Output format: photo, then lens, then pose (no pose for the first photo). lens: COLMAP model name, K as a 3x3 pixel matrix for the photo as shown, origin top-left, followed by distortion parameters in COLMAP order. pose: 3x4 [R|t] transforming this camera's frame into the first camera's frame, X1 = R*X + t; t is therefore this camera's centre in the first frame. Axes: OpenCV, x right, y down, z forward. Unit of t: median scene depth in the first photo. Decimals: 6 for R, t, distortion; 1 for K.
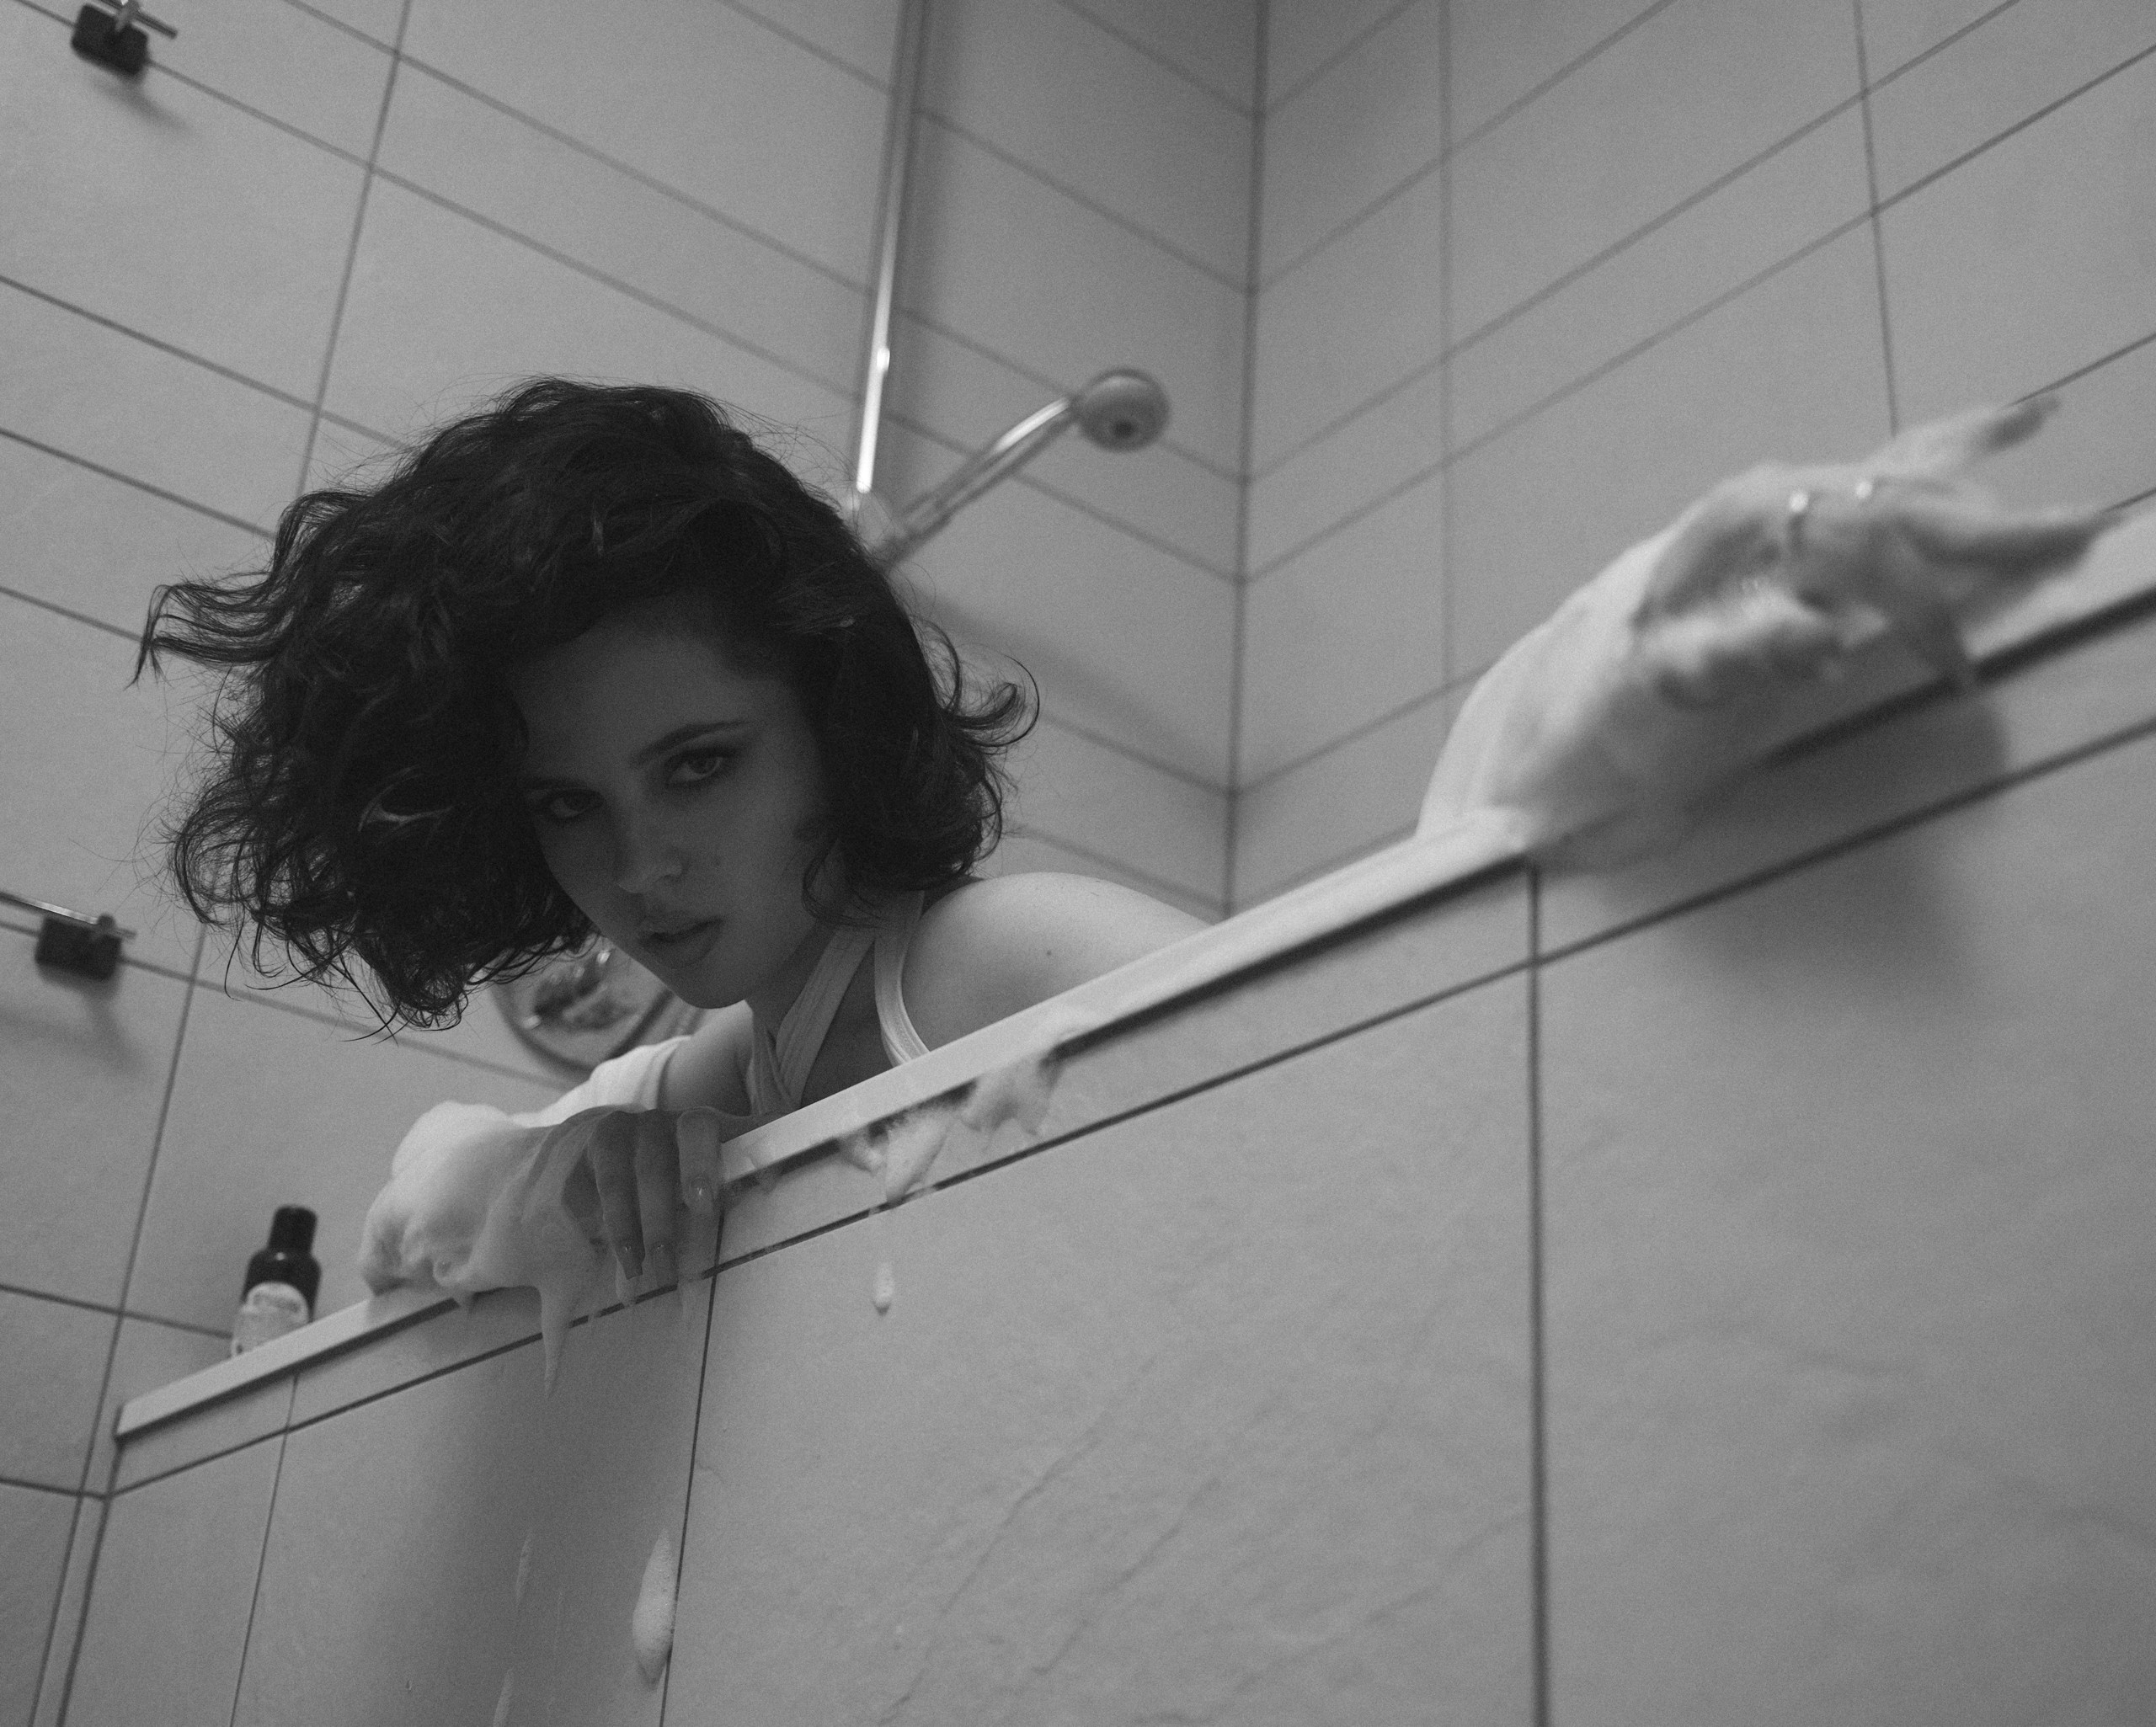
lens RADIAL K [[2637.0, 0, 1078.0], [0, 2637.0, 863.5], [0, 0, 1]] dist [-0.024839, -0.015840]
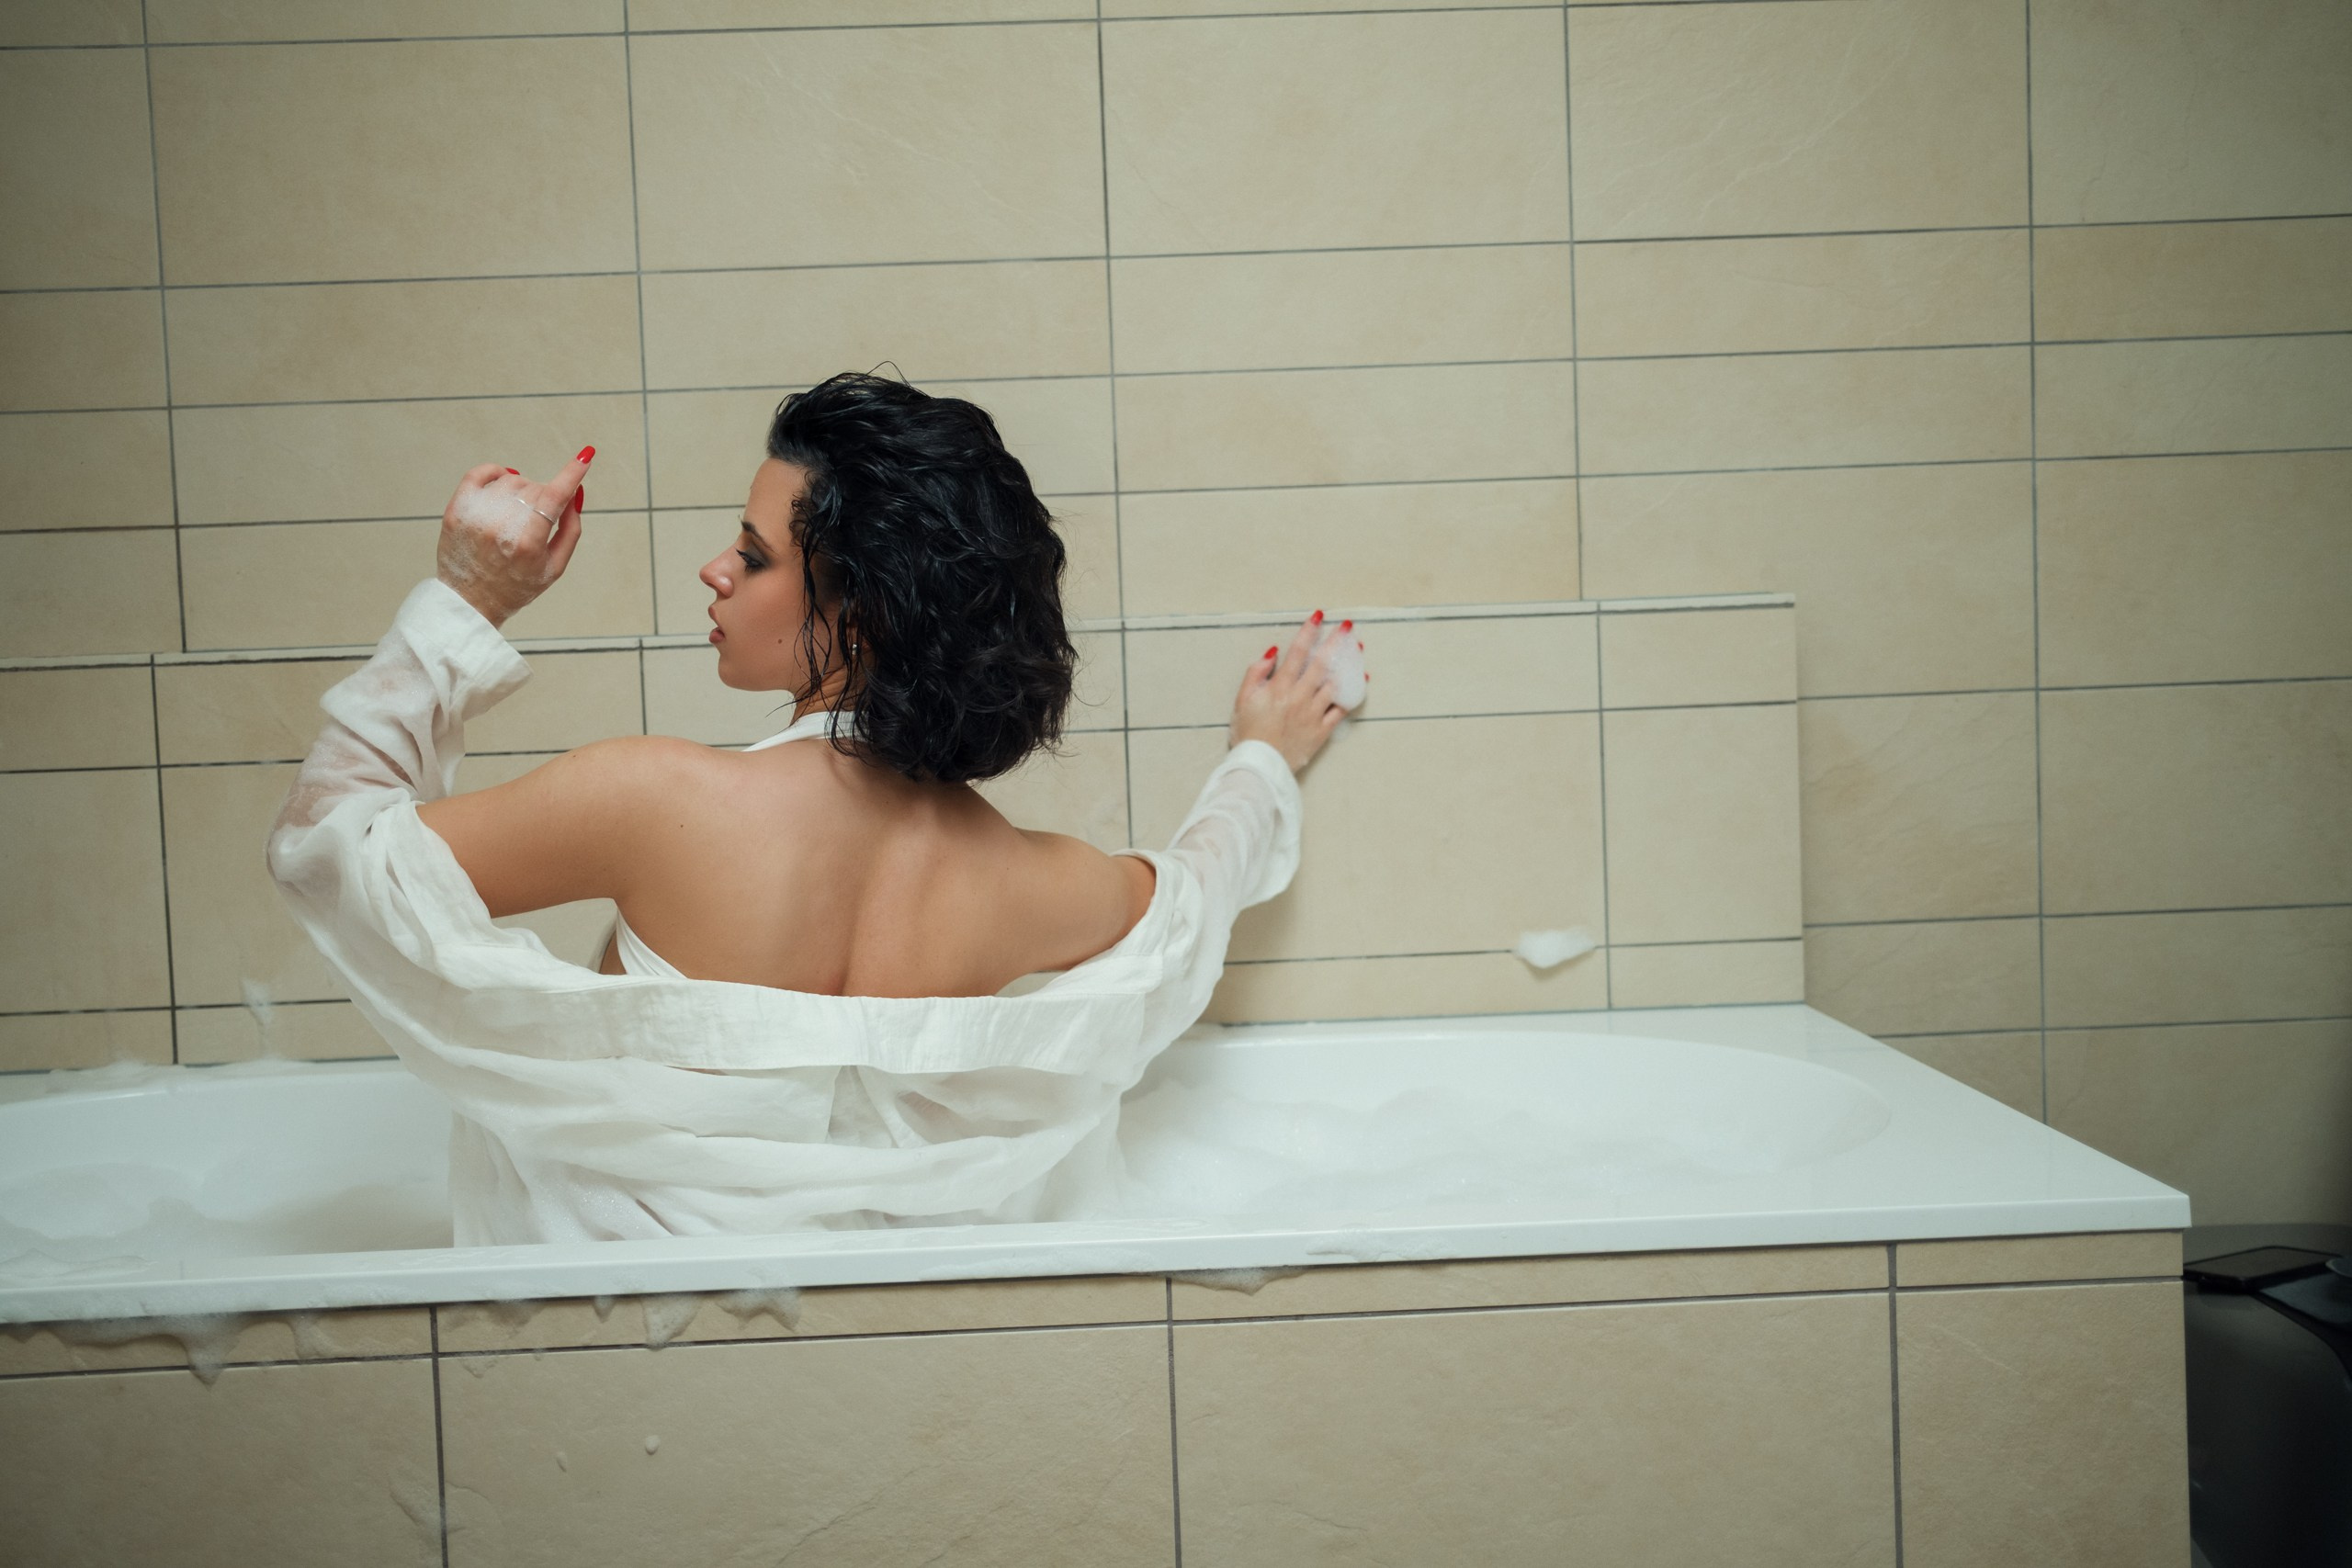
lens RADIAL K [[2373.9, 0, 1176.0], [0, 2373.9, 784.0], [0, 0, 1]] dist [0.008616, 0.024323]
pose [[0.583058, -0.124793, 0.802789, -1.240655], [-0.282058, 0.895576, 0.344073, -0.955895], [-0.761897, -0.427047, 0.486974, 0.203824]]
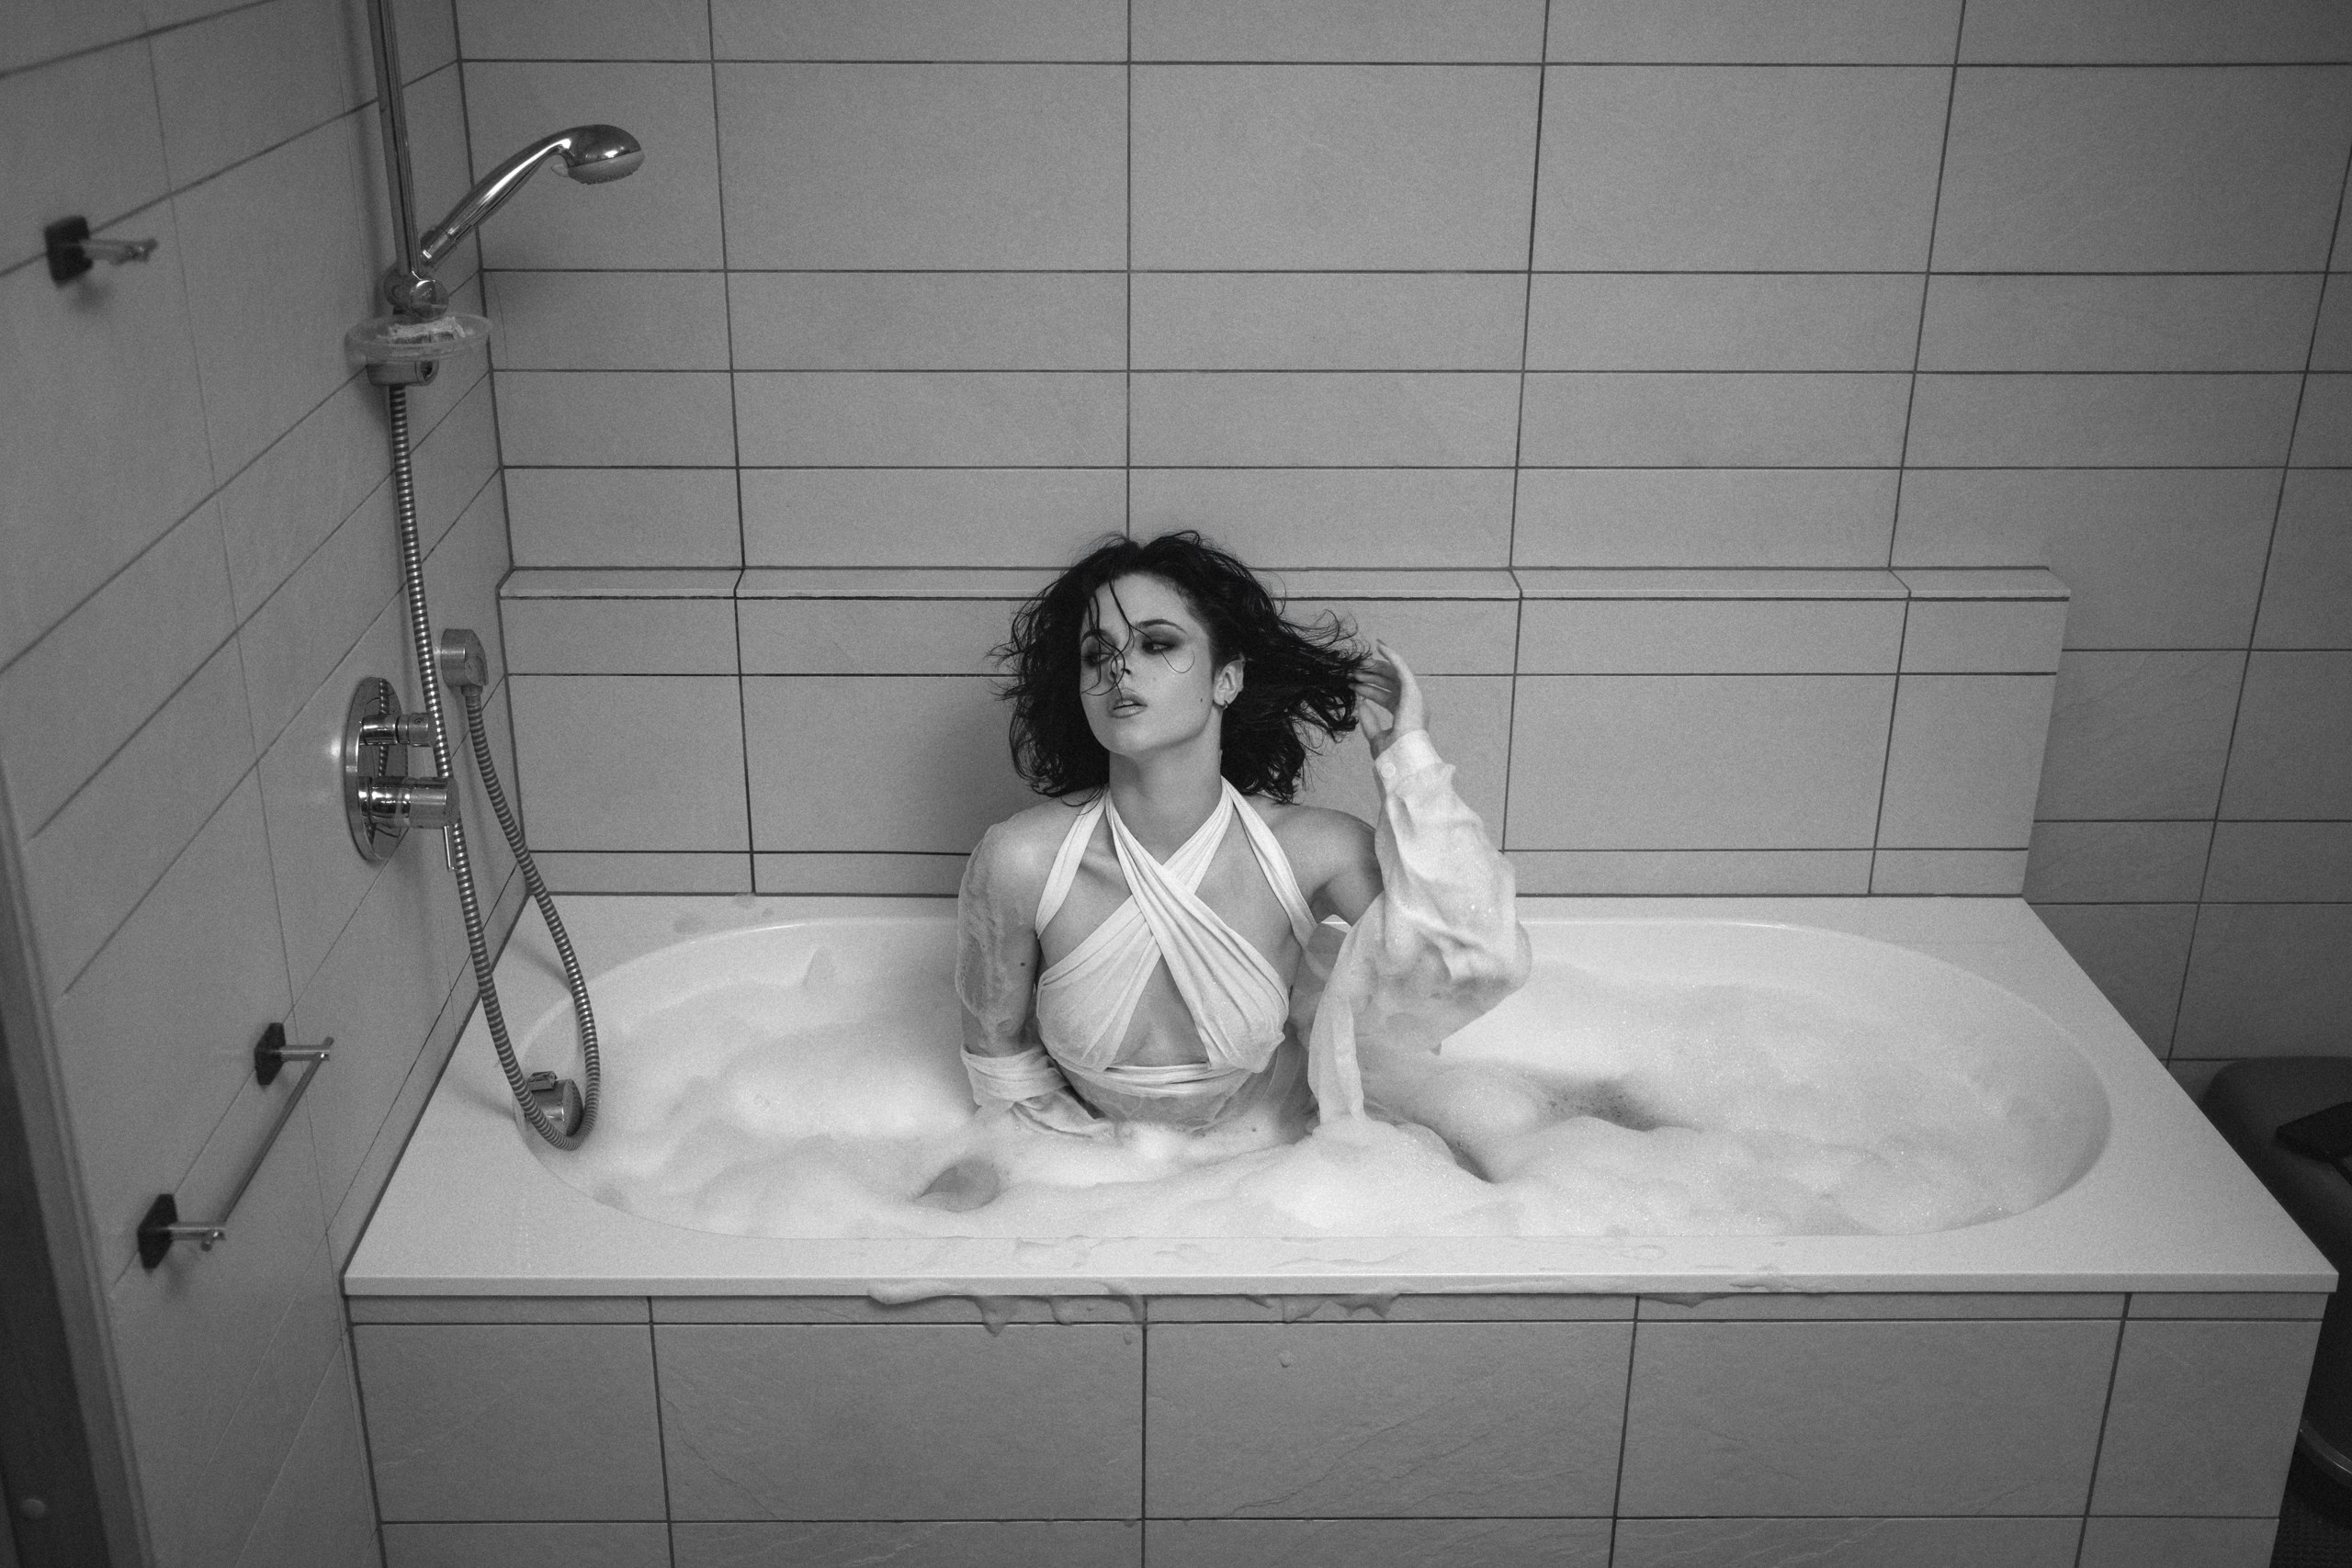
lens RADIAL K [[2403.6, 0, 1122.1], [0, 2403.6, 783.7], [0, 0, 1]] dist [-0.048596, 0.147913]
pose [[0.600952, -0.364561, 0.711303, -1.899486], [-0.311006, 0.713138, 0.628259, -1.922601], [-0.736296, -0.598773, 0.315181, 0.849064]]
